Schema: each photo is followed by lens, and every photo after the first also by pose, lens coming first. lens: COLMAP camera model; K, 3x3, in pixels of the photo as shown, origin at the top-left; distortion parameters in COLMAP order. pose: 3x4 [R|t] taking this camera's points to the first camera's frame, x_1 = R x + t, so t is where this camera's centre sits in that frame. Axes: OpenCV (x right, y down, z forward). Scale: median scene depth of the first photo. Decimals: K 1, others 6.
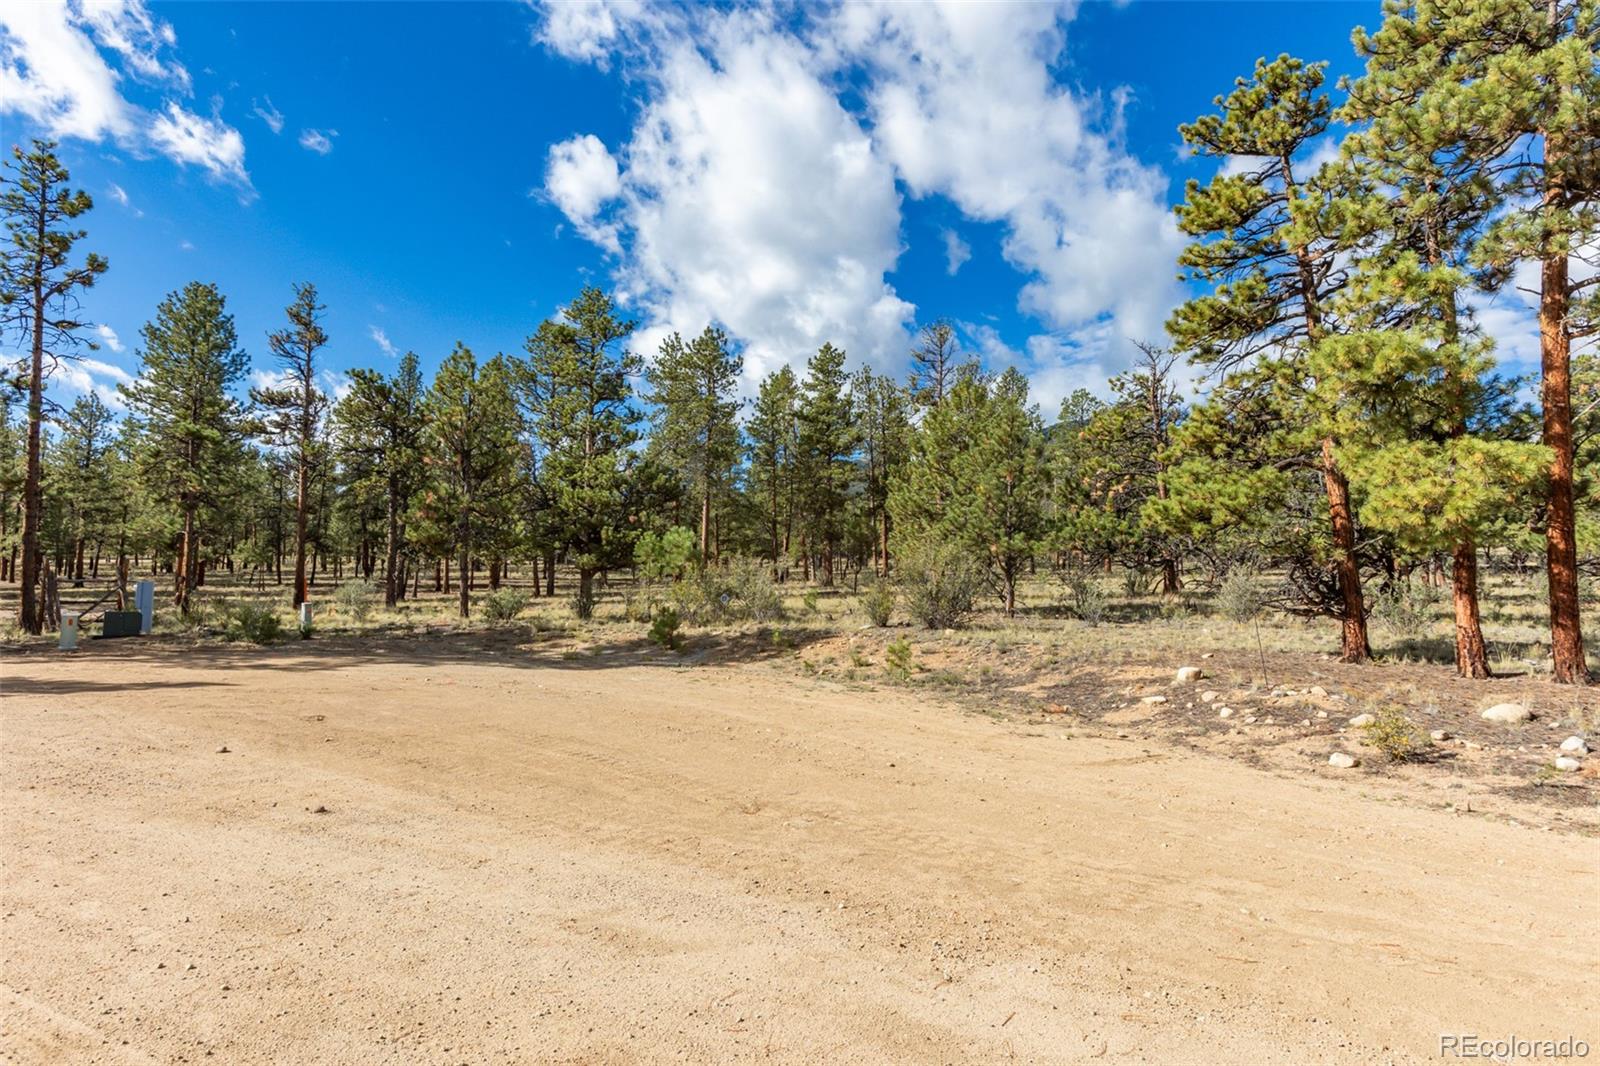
lens RADIAL K [[928.8, 0, 798.7], [0, 928.8, 531.9], [0, 0, 1]] dist [-0.001153, -0.000043]
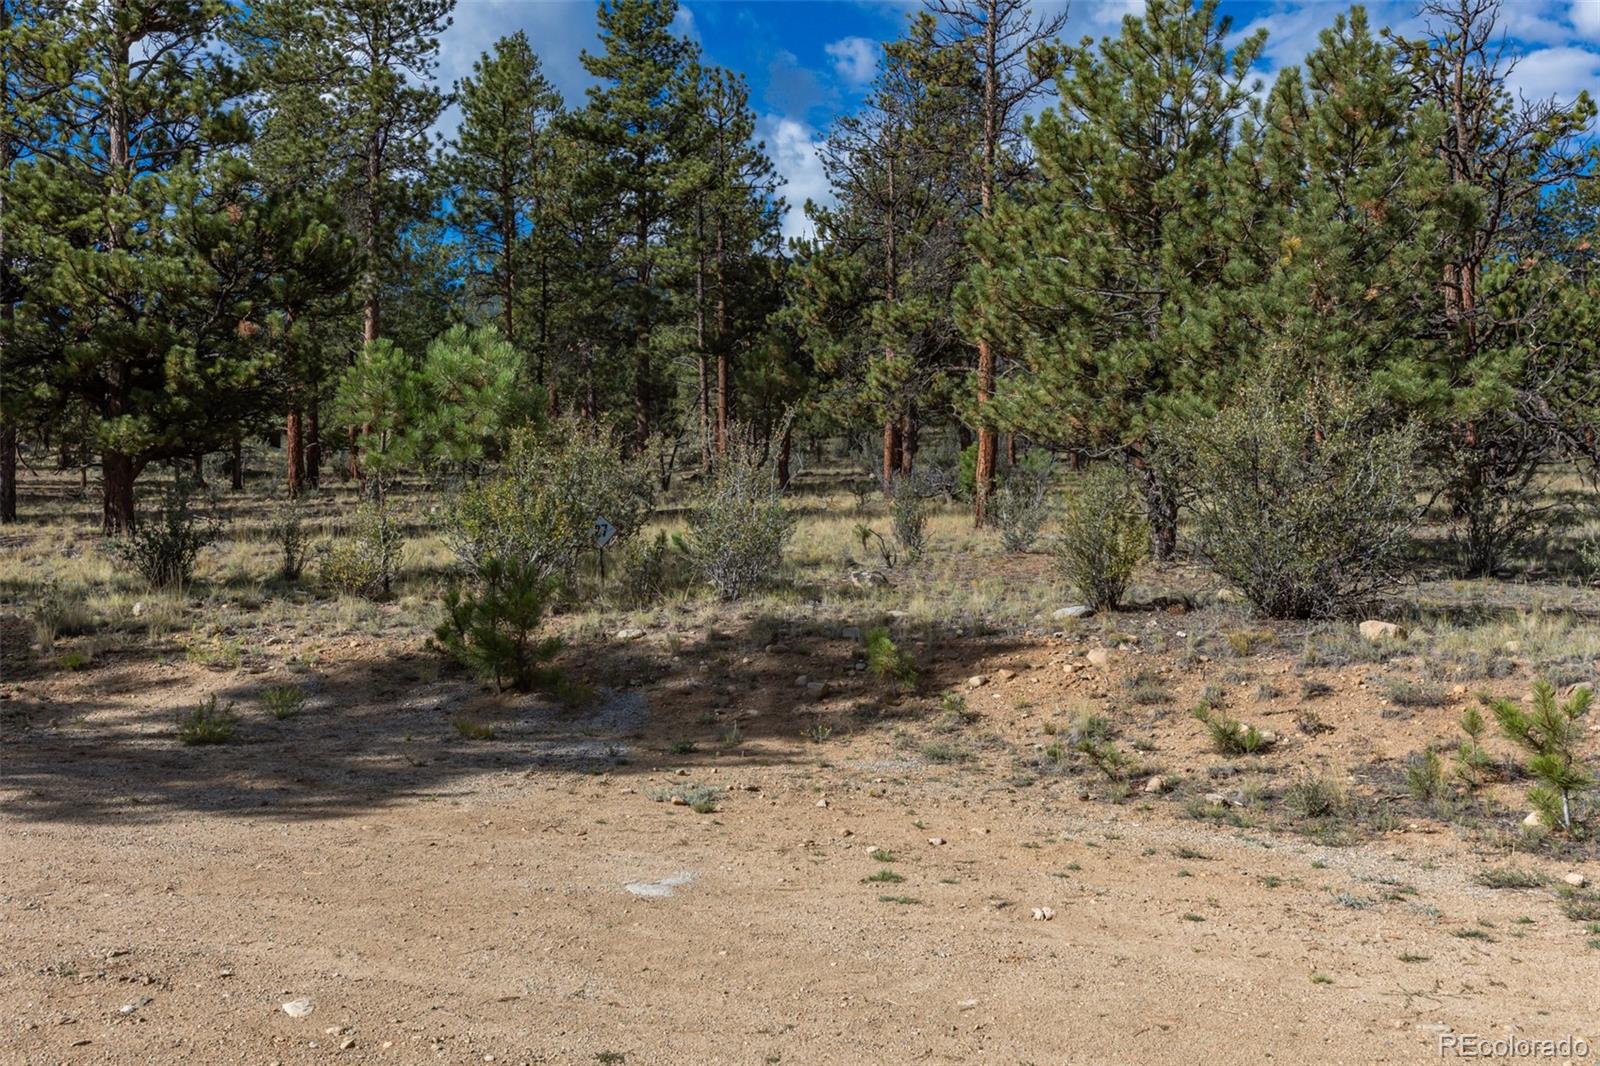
lens RADIAL K [[1578.1, 0, 801.3], [0, 1578.1, 532.4], [0, 0, 1]] dist [0.013794, 0.000000]
pose [[0.972966, -0.004848, 0.230896, -0.103970], [-0.013643, 0.996827, 0.078419, 0.016485], [-0.230543, -0.079449, 0.969813, 0.275613]]
